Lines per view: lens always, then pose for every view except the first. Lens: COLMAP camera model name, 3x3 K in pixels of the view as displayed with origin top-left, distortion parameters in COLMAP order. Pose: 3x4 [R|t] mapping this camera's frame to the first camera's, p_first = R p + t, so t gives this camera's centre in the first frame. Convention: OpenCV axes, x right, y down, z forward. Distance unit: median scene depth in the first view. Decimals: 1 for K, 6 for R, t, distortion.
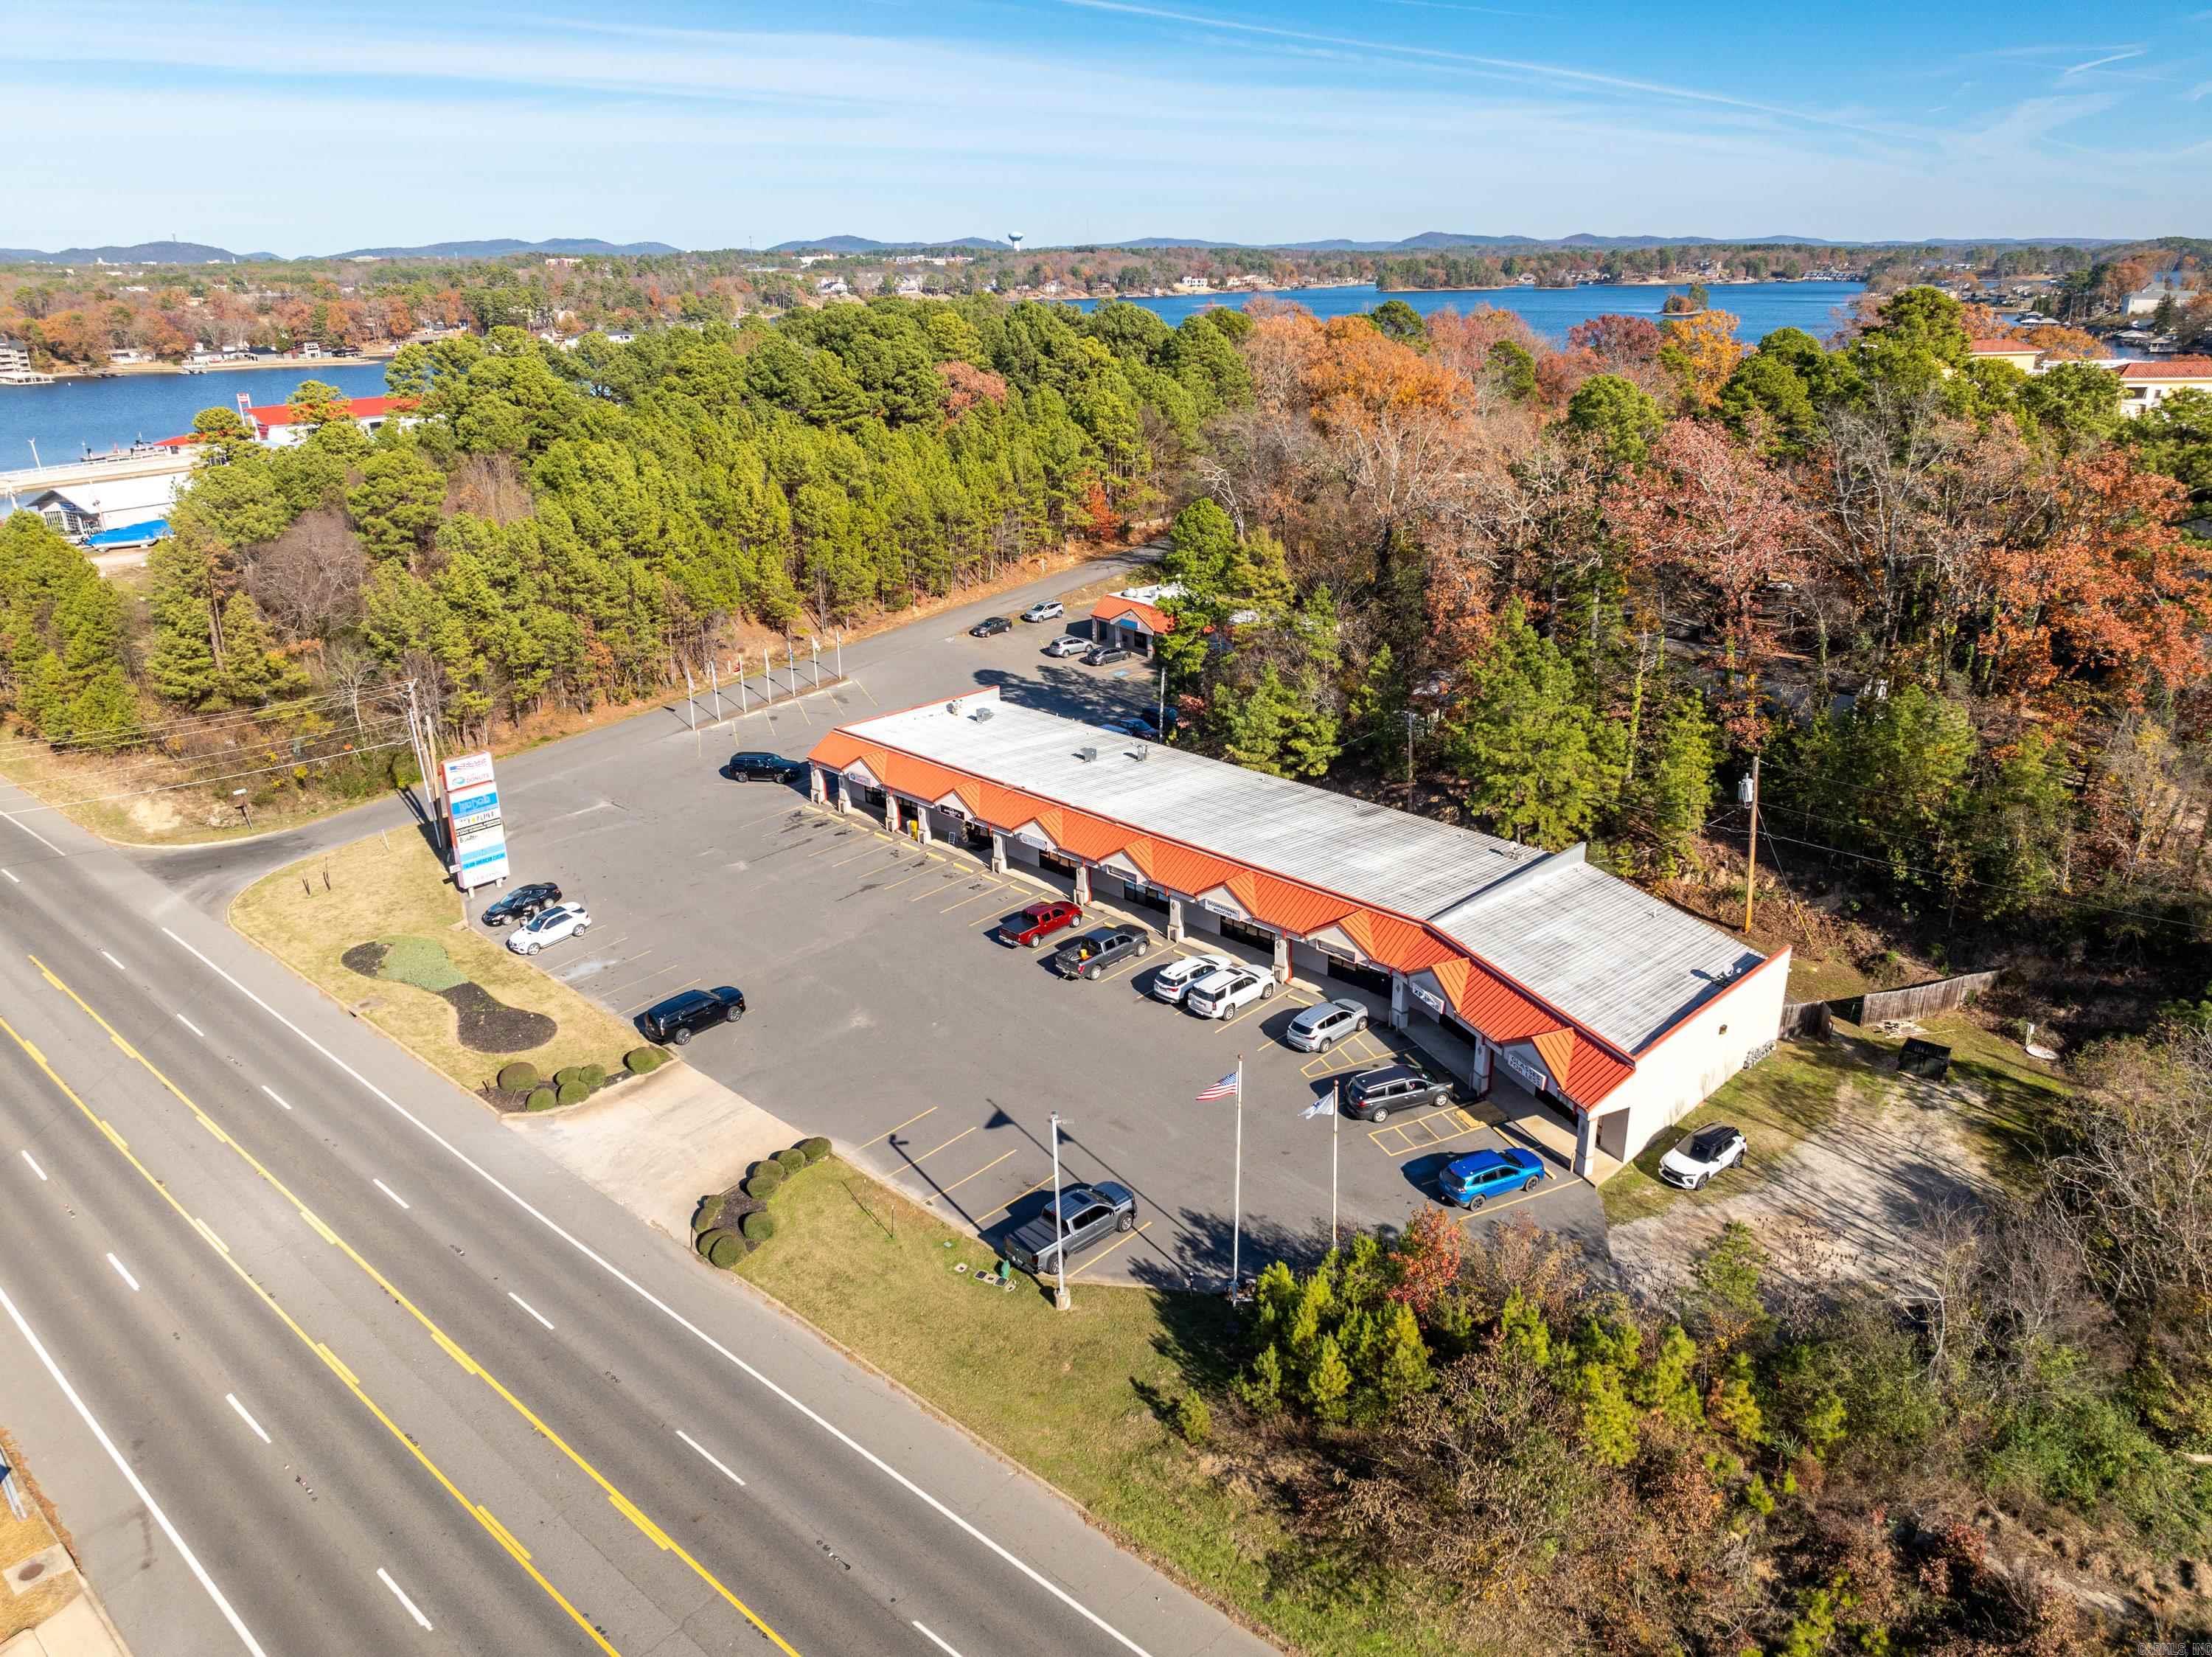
lens RADIAL K [[1554.6, 0, 1097.4], [0, 1554.6, 824.2], [0, 0, 1]] dist [-0.028864, 0.009026]
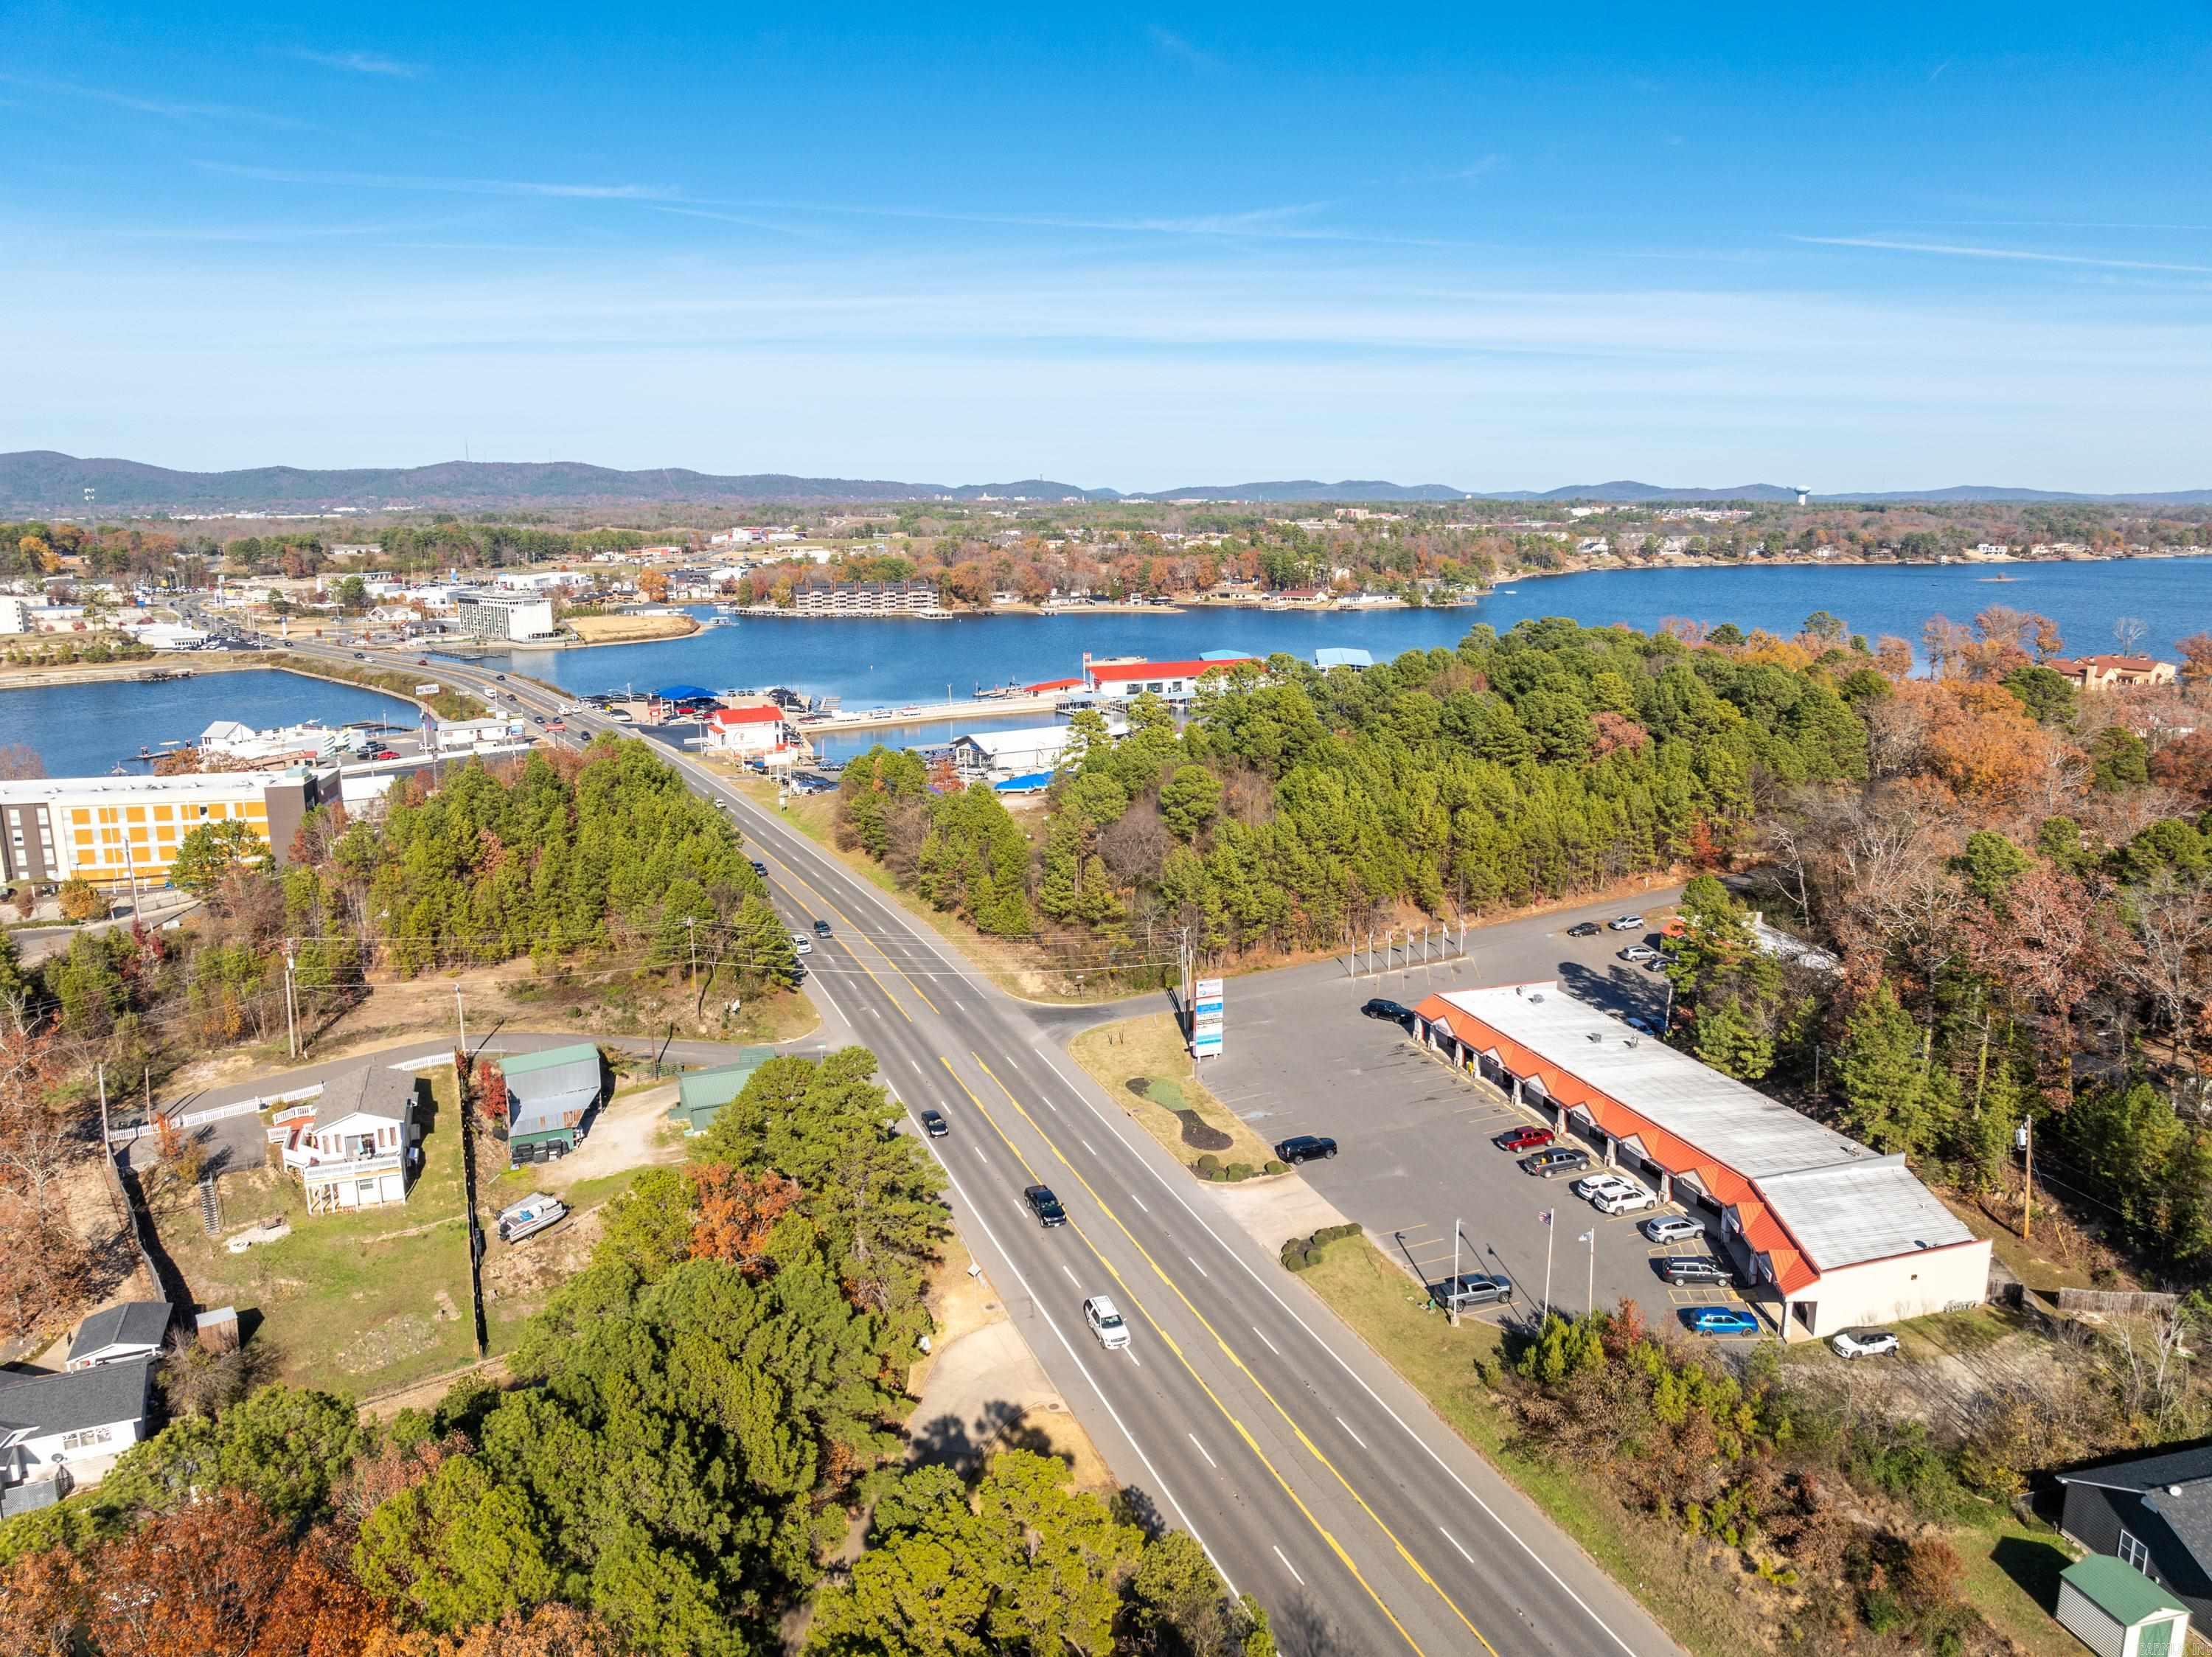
lens RADIAL K [[1554.6, 0, 1097.4], [0, 1554.6, 824.2], [0, 0, 1]] dist [-0.028864, 0.009026]
pose [[0.889294, 0.103977, -0.445359, 0.196869], [-0.165687, 0.980907, -0.101833, -0.014521], [0.426268, 0.164350, 0.889542, -0.522475]]
